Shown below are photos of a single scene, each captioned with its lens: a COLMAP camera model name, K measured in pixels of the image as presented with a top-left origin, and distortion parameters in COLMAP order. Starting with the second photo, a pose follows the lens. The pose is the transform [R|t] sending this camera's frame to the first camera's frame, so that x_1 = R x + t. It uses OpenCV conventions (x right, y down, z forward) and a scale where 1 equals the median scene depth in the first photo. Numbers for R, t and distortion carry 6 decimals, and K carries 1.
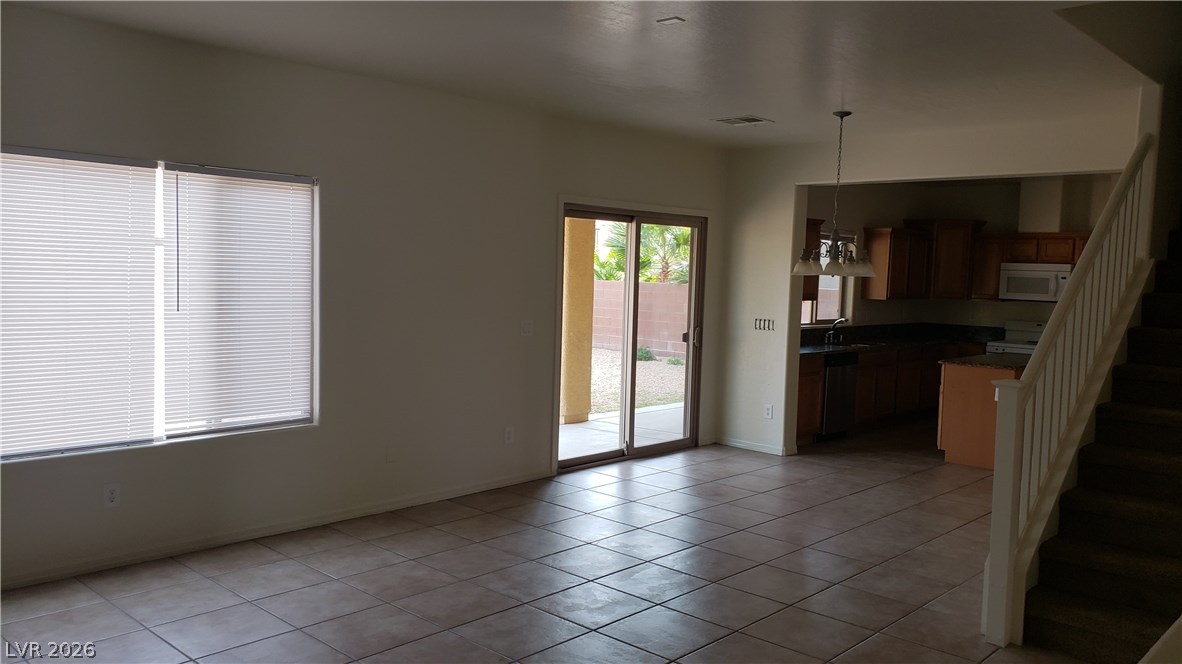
lens RADIAL K [[900.4, 0, 605.7], [0, 900.4, 328.0], [0, 0, 1]] dist [0.128304, -0.240561]
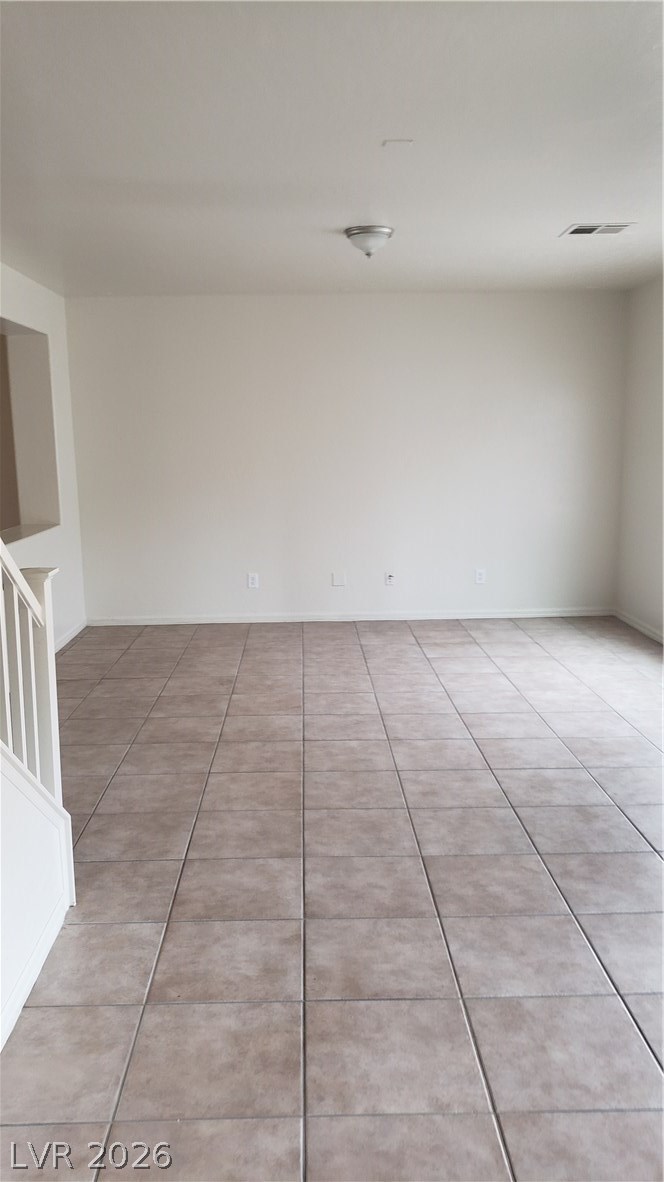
lens RADIAL K [[902.8, 0, 323.1], [0, 902.8, 611.7], [0, 0, 1]] dist [0.162484, -0.346090]
pose [[-0.719953, 0.113246, -0.684721, 0.408981], [-0.049921, 0.975592, 0.213843, -0.044452], [0.692225, 0.188139, -0.696727, 0.872334]]
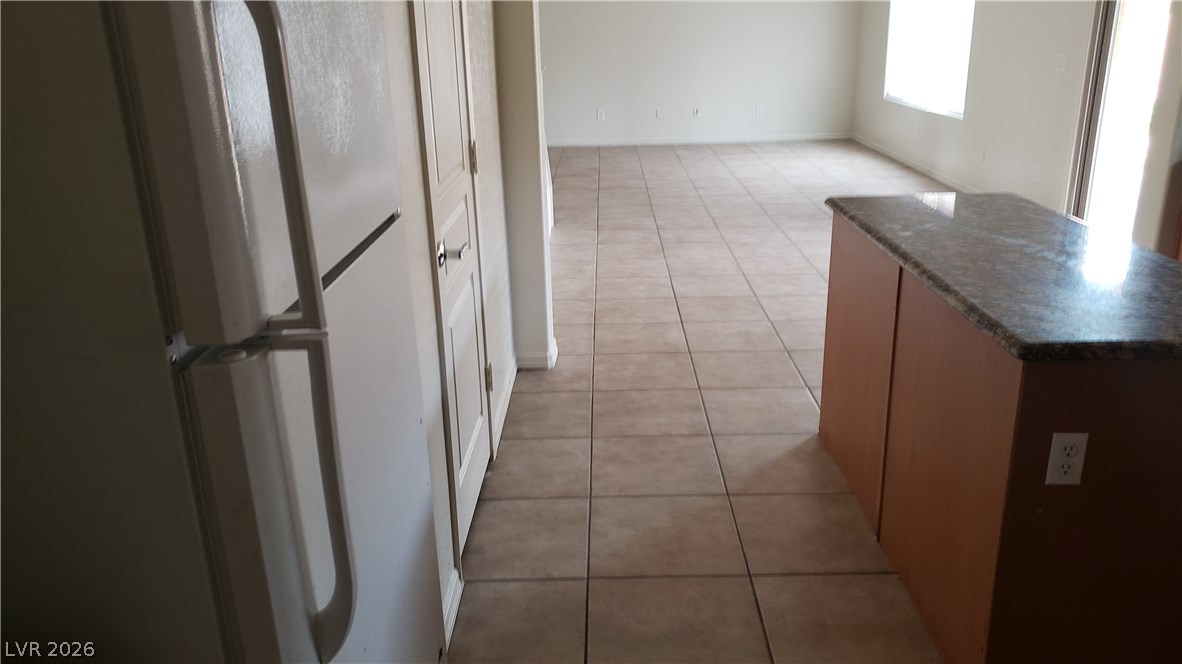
lens RADIAL K [[900.4, 0, 605.7], [0, 900.4, 328.0], [0, 0, 1]] dist [0.128304, -0.240561]
pose [[-0.734286, 0.204736, -0.647230, 0.786332], [-0.042706, 0.937615, 0.345042, -0.040559], [0.677495, 0.281000, -0.679734, 1.207968]]
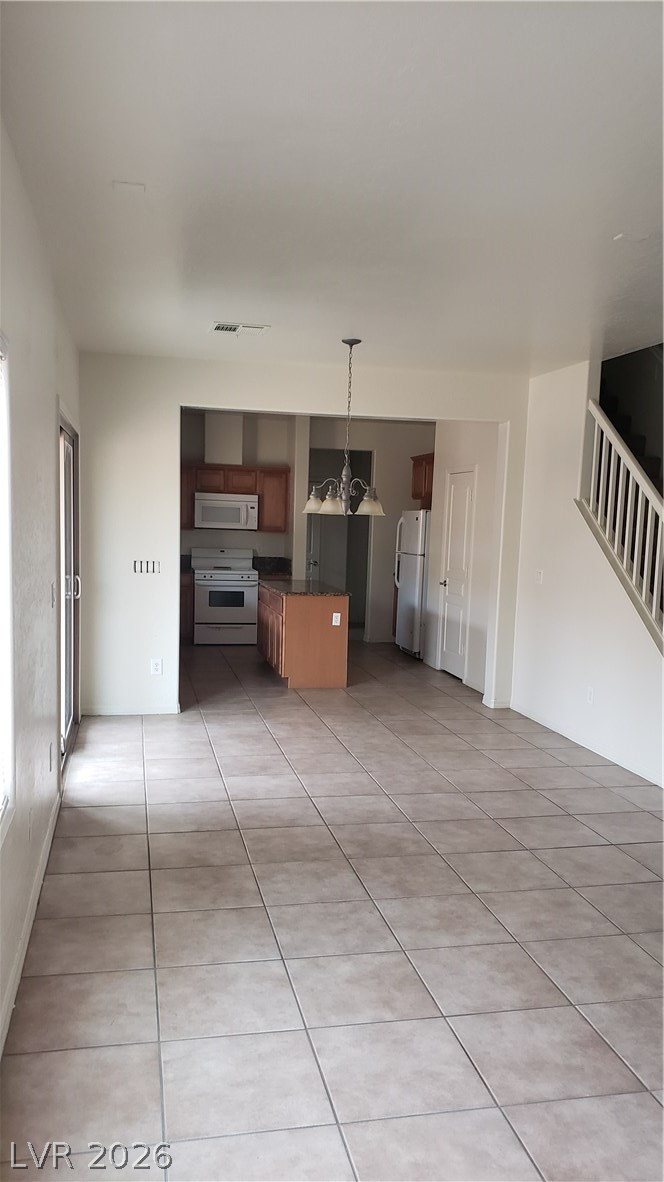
lens RADIAL K [[916.6, 0, 321.2], [0, 916.6, 614.3], [0, 0, 1]] dist [0.021364, 0.004360]
pose [[0.580910, -0.098551, 0.807980, -0.457660], [0.037316, 0.994824, 0.094512, -0.036928], [-0.813112, -0.024753, 0.581581, 0.382044]]
